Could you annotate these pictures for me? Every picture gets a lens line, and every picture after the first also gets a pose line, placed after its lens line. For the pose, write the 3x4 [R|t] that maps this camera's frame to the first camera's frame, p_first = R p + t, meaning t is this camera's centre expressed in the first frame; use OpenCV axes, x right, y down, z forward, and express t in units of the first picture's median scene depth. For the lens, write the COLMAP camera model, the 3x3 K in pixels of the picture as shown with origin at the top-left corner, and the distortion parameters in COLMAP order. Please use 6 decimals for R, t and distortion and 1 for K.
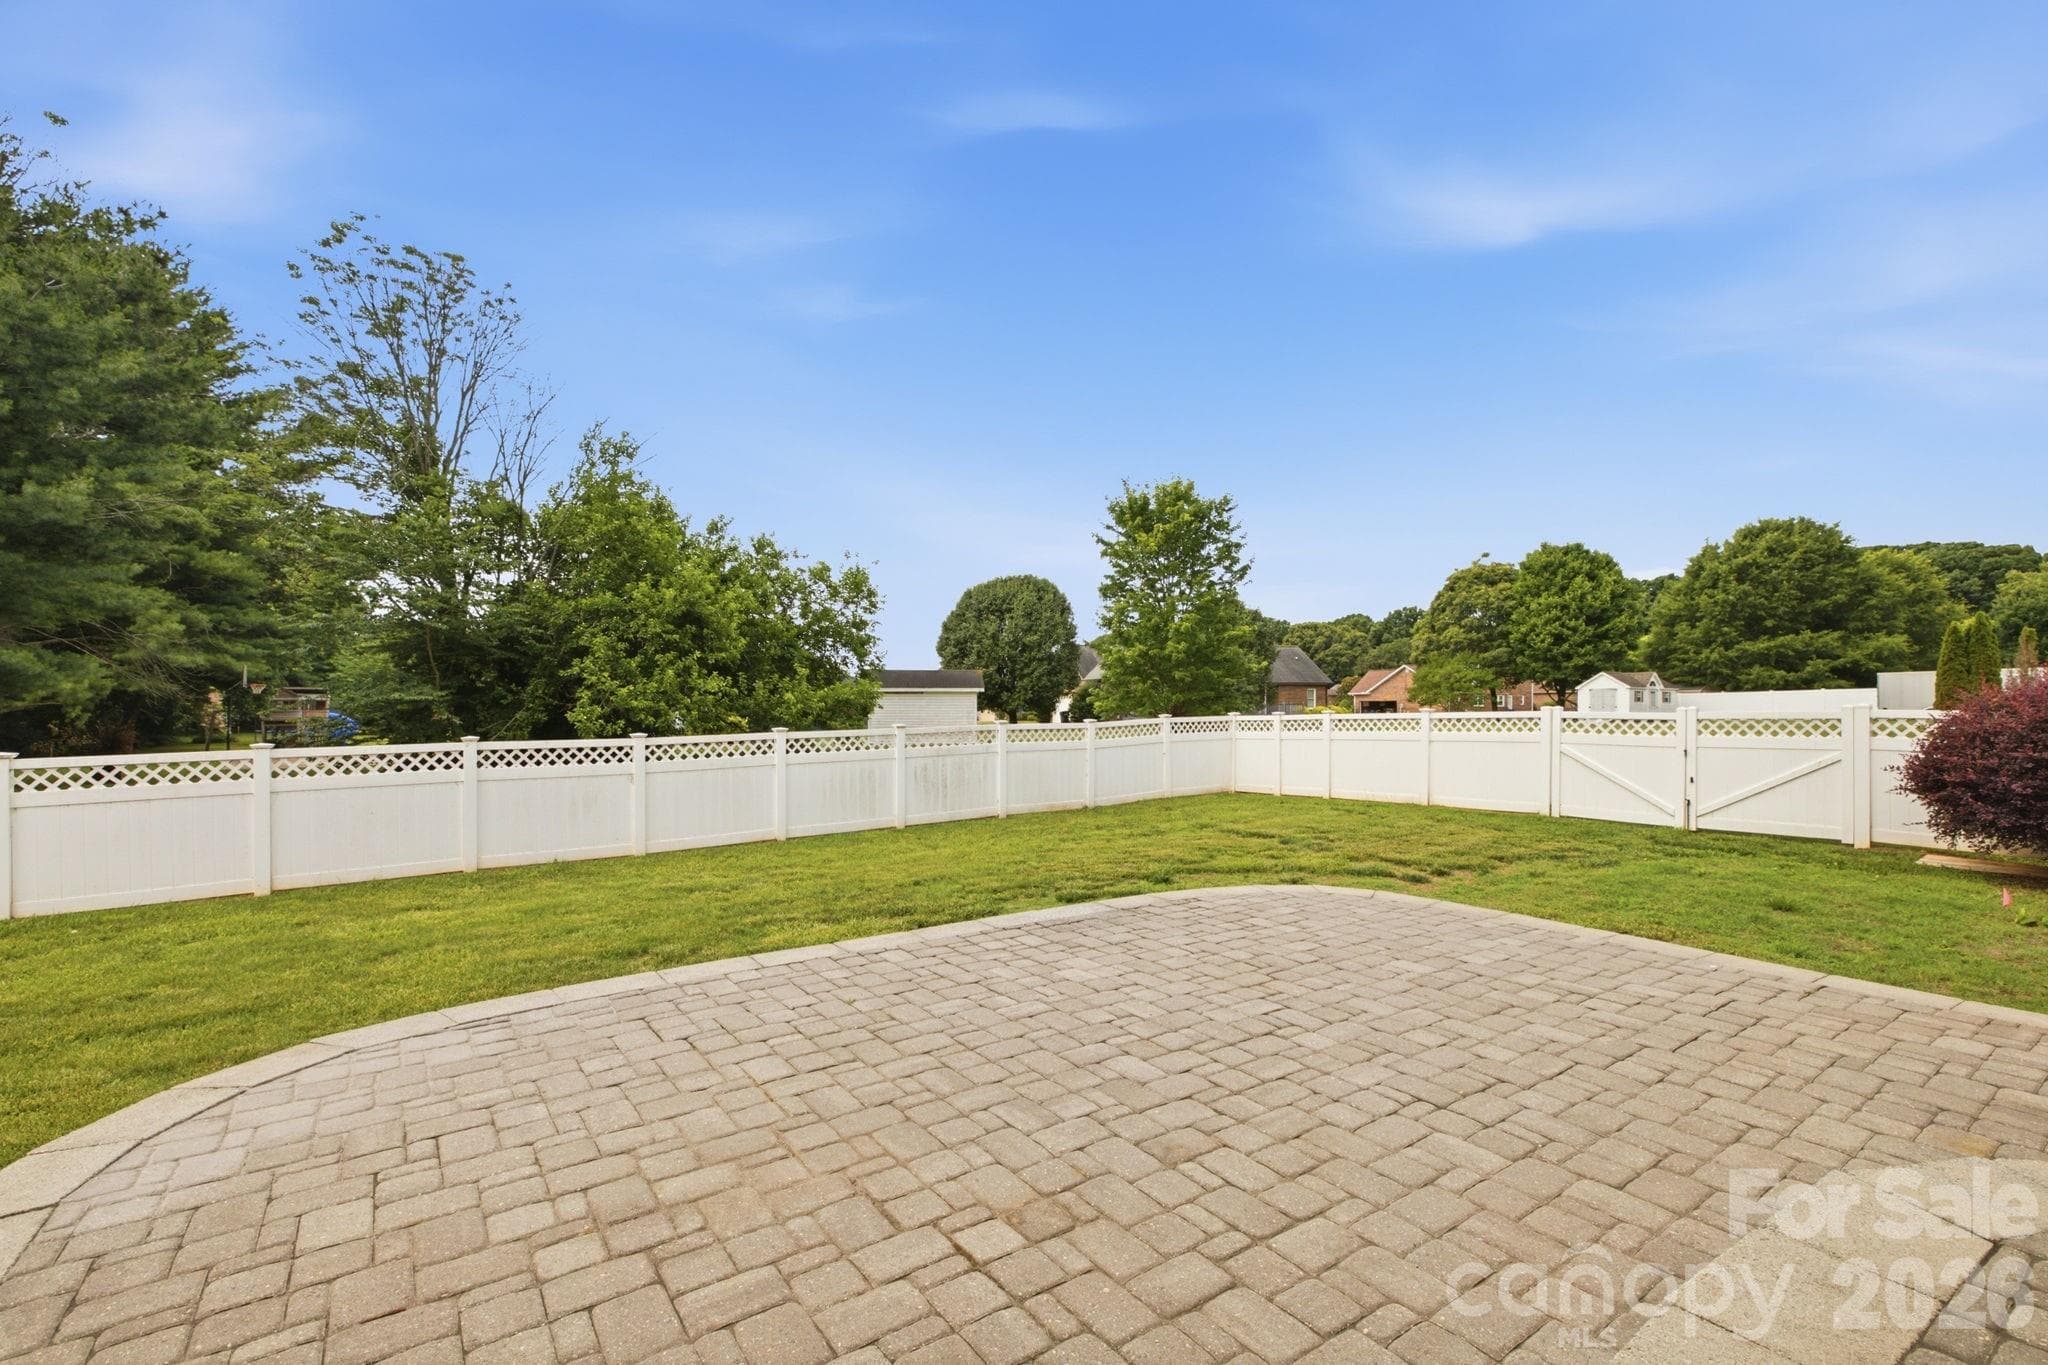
lens RADIAL K [[881.3, 0, 1017.5], [0, 881.3, 704.8], [0, 0, 1]] dist [-0.004844, -0.000454]
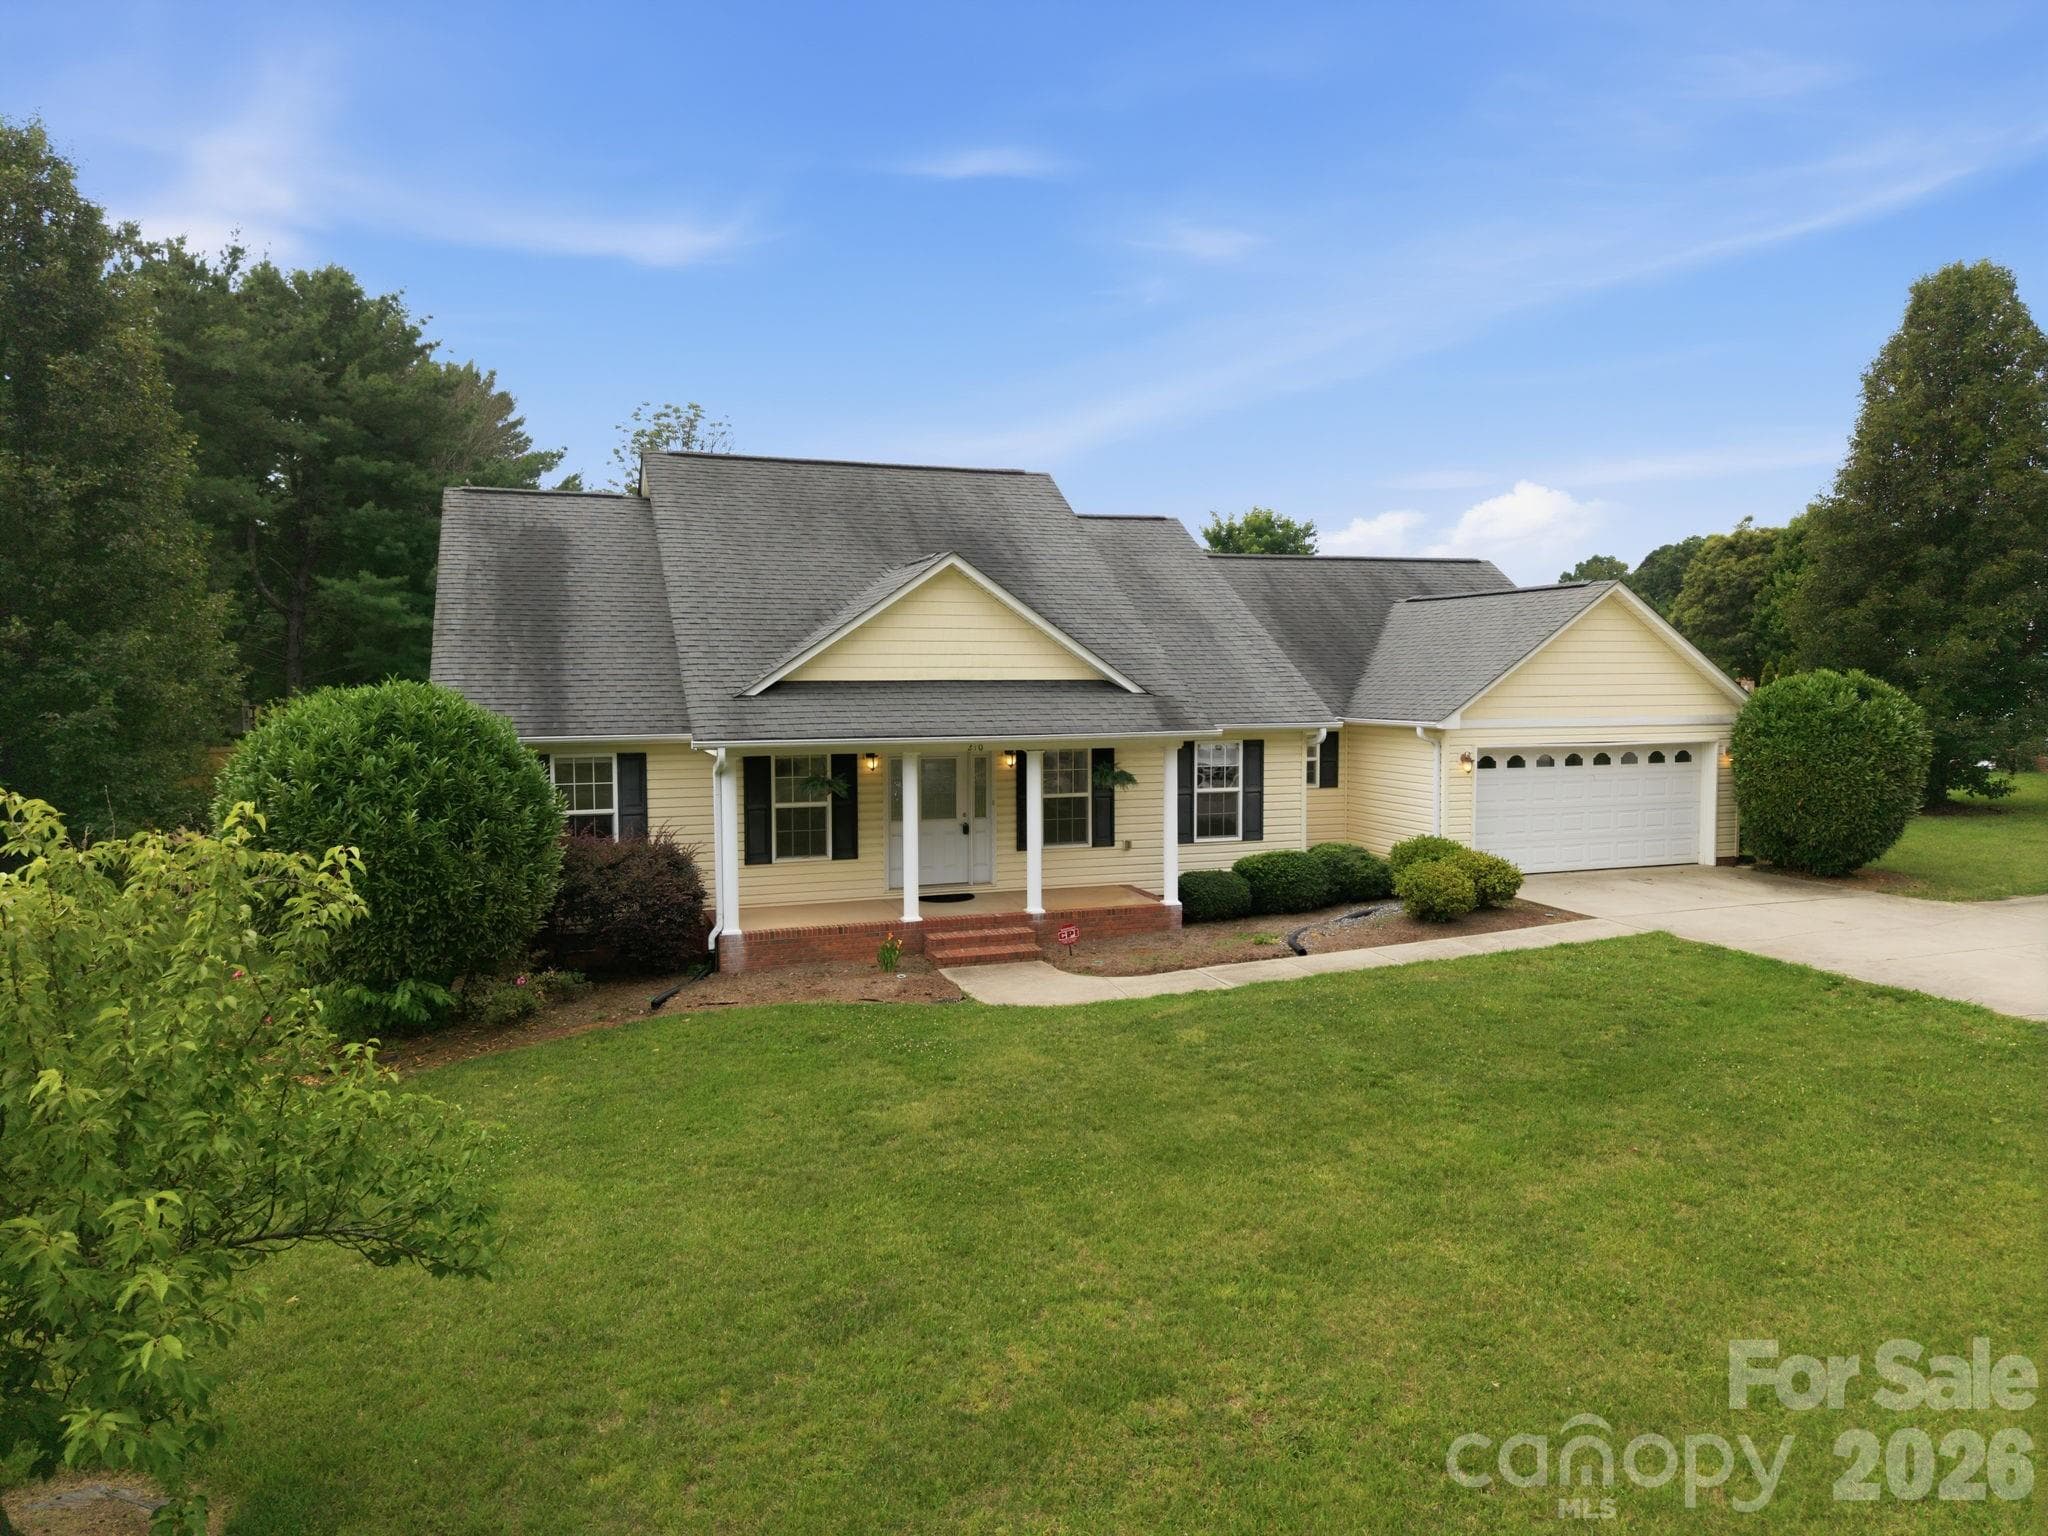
lens RADIAL K [[1371.2, 0, 1022.2], [0, 1371.2, 769.2], [0, 0, 1]] dist [0.022041, -0.007907]
pose [[0.970075, 0.010614, -0.242574, 0.202702], [0.006665, 0.997503, 0.070302, -0.032667], [0.242714, -0.069815, 0.967582, -0.510096]]
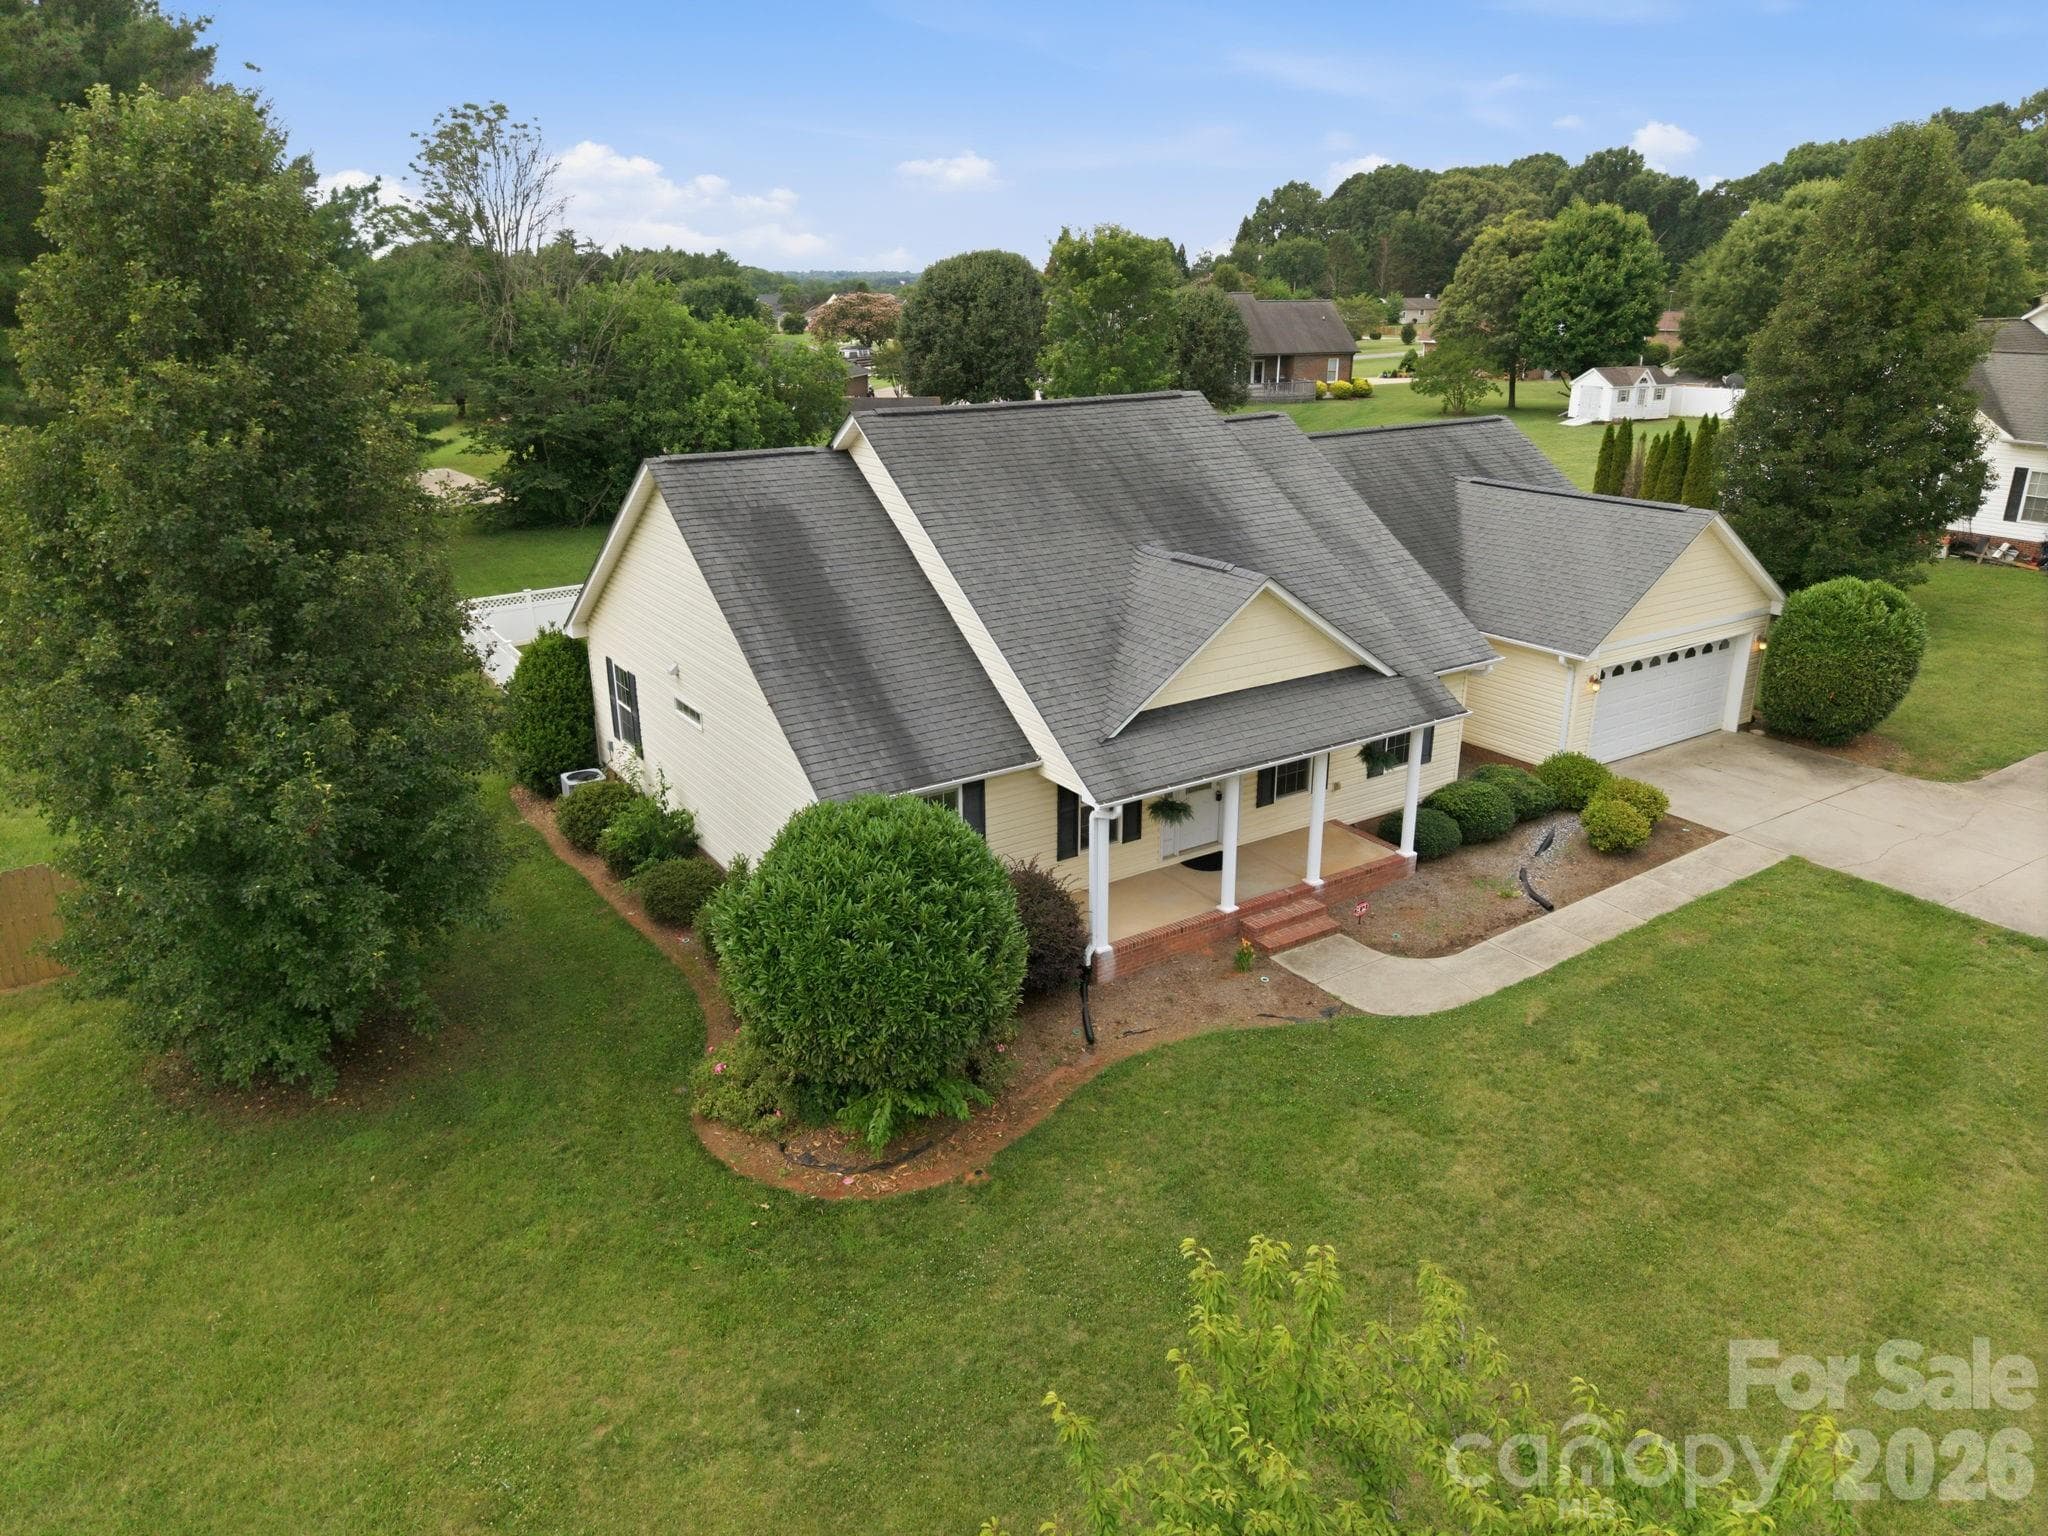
lens RADIAL K [[1371.2, 0, 1021.1], [0, 1371.2, 775.3], [0, 0, 1]] dist [0.022041, -0.007907]
pose [[0.999966, -0.006047, -0.005591, 0.046002], [0.007597, 0.939377, 0.342802, -0.133129], [0.003179, -0.342832, 0.939391, -0.536250]]
